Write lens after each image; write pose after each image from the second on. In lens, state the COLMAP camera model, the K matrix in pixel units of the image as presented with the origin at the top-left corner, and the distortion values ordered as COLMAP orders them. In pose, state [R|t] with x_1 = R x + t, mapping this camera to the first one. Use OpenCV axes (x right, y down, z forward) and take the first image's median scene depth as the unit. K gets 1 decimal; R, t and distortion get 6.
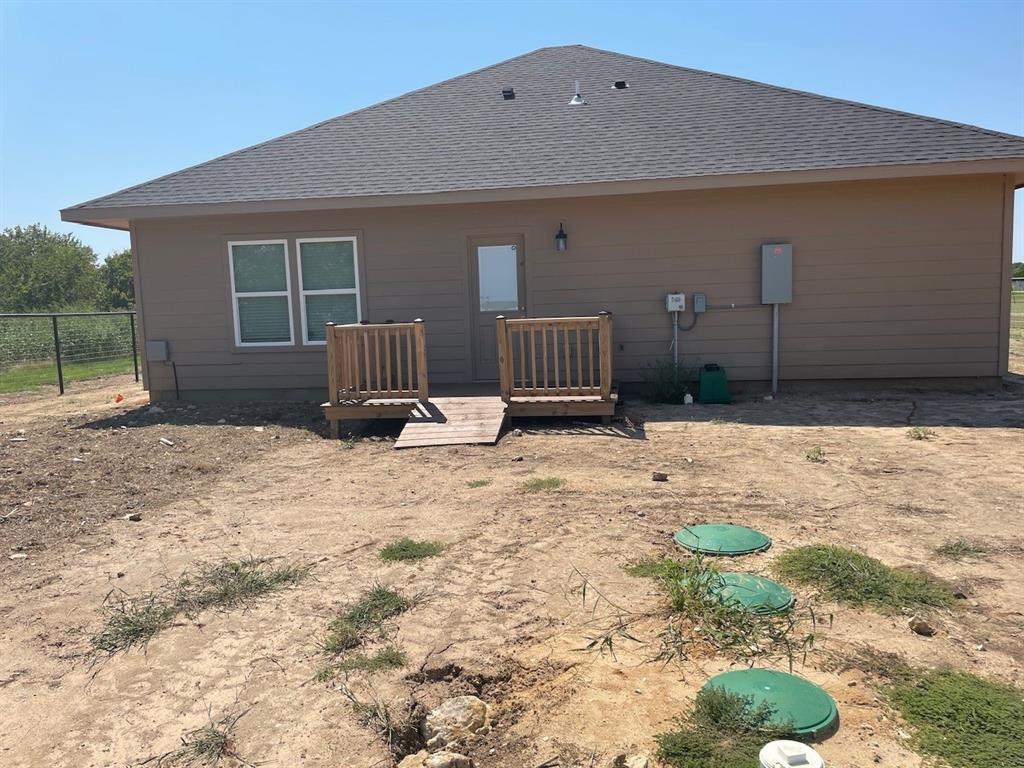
lens RADIAL K [[754.0, 0, 497.9], [0, 754.0, 386.6], [0, 0, 1]] dist [0.062866, -0.093957]
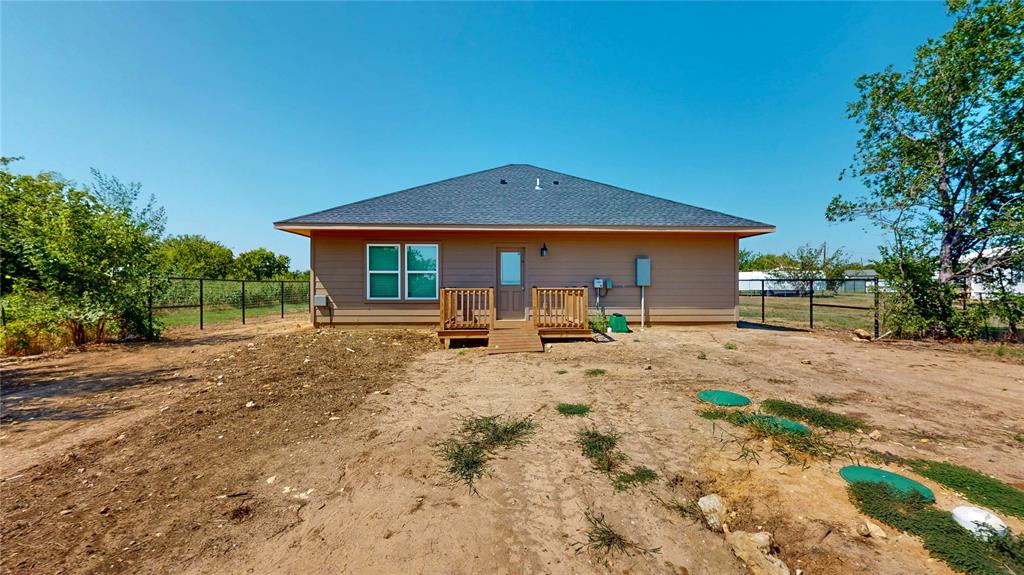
lens RADIAL K [[365.8, 0, 512.0], [0, 365.8, 287.5], [0, 0, 1]] dist [-0.001502, -0.000100]
pose [[0.982707, 0.032972, 0.182210, -0.431269], [-0.013437, 0.994123, -0.107422, 0.026025], [-0.184681, 0.103116, 0.977374, 0.153241]]
